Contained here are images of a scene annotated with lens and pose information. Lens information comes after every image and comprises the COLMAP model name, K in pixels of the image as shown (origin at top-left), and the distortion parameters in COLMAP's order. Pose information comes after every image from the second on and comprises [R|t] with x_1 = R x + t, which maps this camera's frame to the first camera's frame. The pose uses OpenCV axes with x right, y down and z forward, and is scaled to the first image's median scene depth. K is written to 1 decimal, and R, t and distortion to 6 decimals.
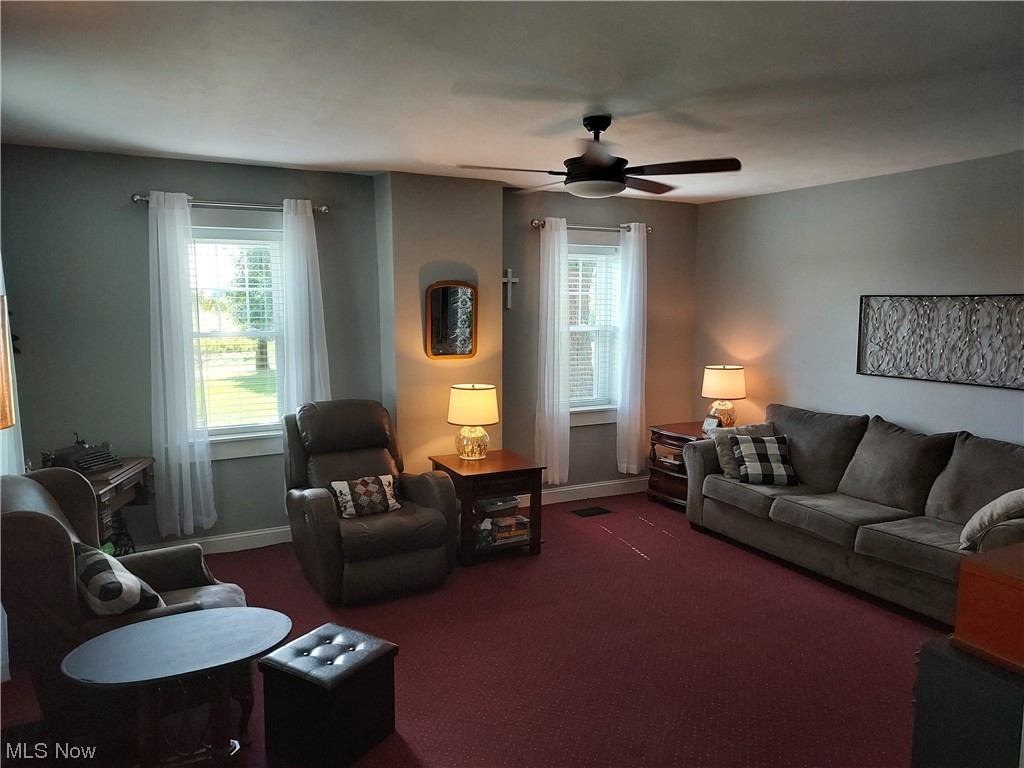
lens RADIAL K [[749.8, 0, 514.4], [0, 749.8, 388.4], [0, 0, 1]] dist [0.033908, 0.004503]
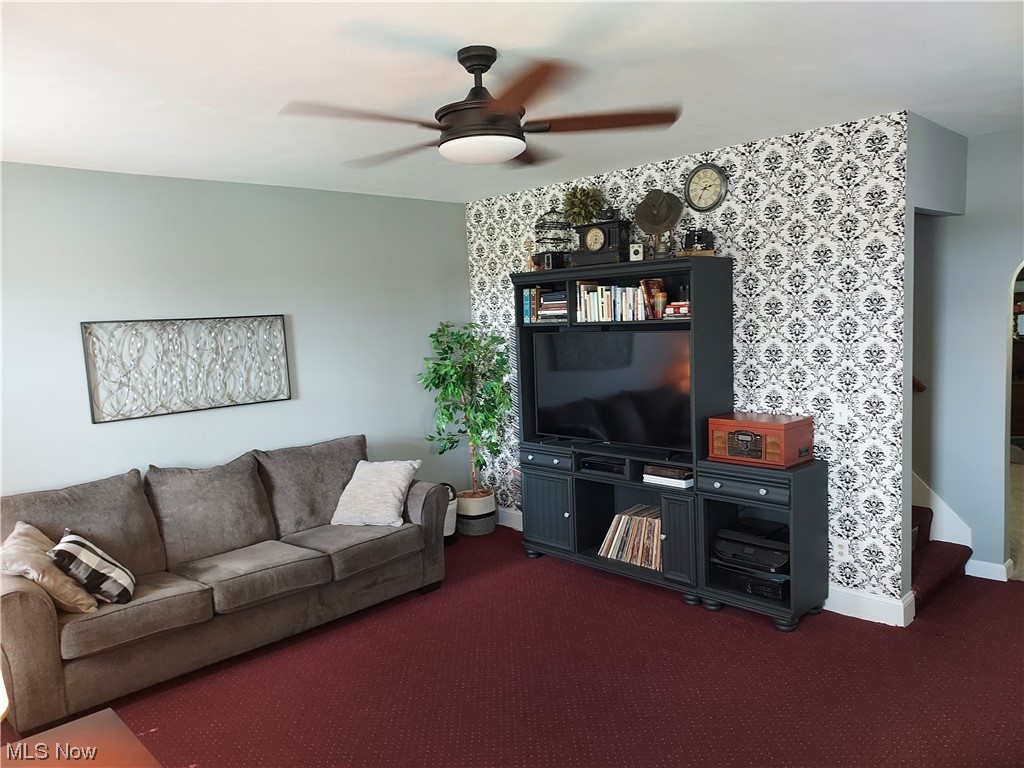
lens RADIAL K [[749.8, 0, 514.4], [0, 749.8, 388.4], [0, 0, 1]] dist [0.033908, 0.004503]
pose [[-0.288591, -0.094587, 0.952769, -0.431597], [0.154992, 0.977368, 0.143976, -0.107387], [-0.944824, 0.189222, -0.267399, 0.861884]]
